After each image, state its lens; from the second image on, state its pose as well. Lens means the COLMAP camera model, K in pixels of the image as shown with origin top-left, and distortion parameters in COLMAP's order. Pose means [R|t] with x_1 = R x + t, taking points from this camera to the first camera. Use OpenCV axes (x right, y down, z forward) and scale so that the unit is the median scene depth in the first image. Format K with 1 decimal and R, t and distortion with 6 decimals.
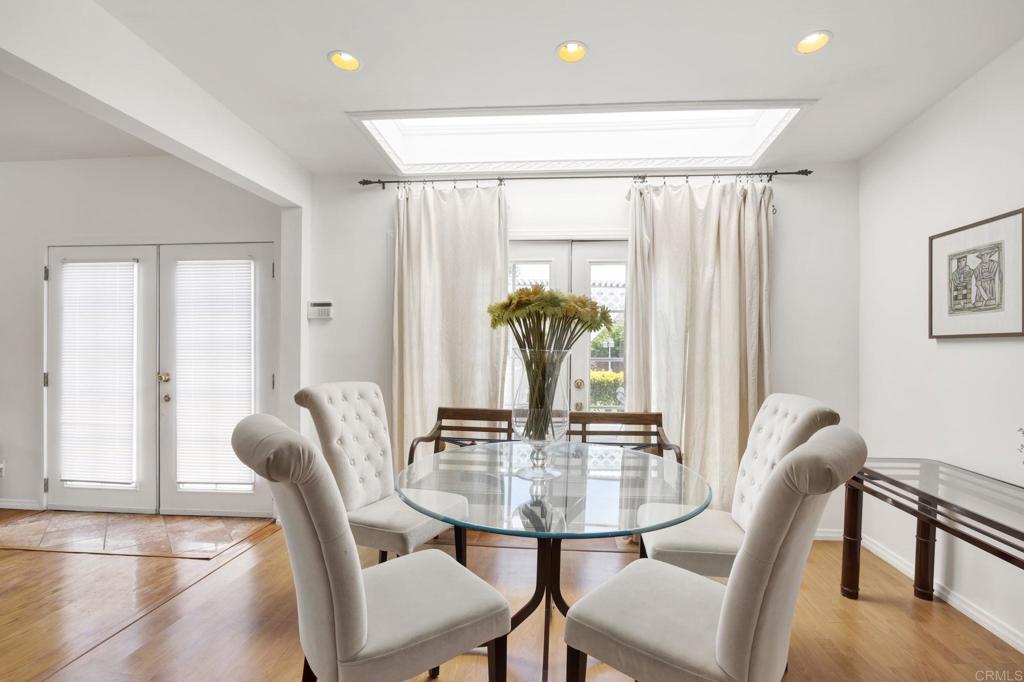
lens RADIAL K [[527.2, 0, 512.0], [0, 527.2, 341.0], [0, 0, 1]] dist [-0.002265, -0.000623]
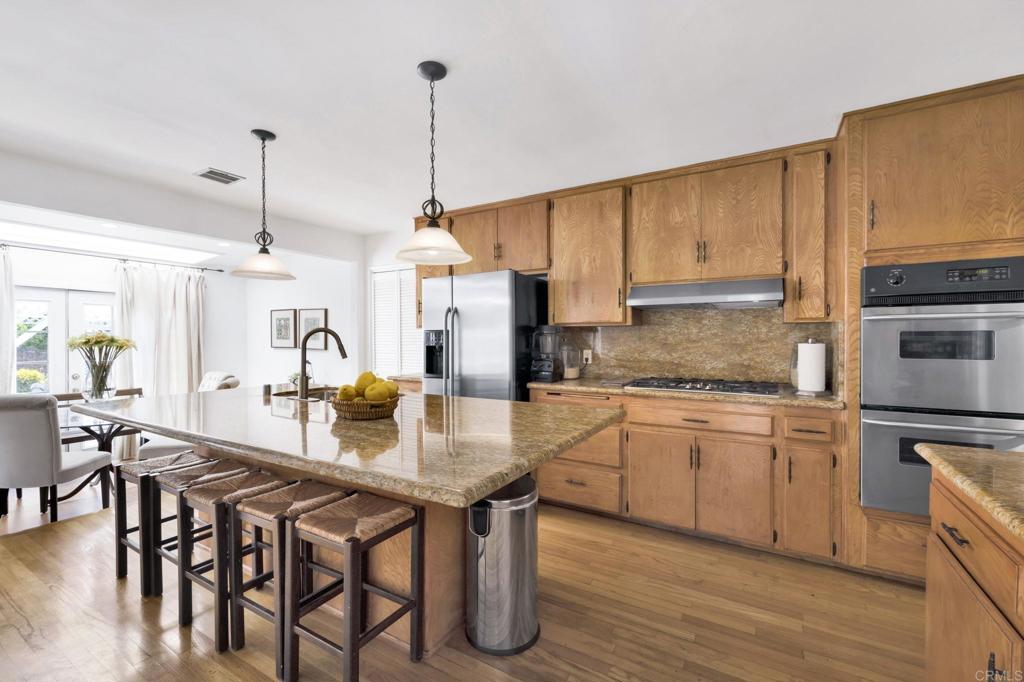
lens RADIAL K [[431.3, 0, 531.3], [0, 431.3, 340.3], [0, 0, 1]] dist [-0.000450, -0.000159]
pose [[0.417603, -0.010311, 0.908571, -0.535349], [-0.005979, 0.999883, 0.014095, -0.065873], [-0.908610, -0.011319, 0.417493, -0.922145]]
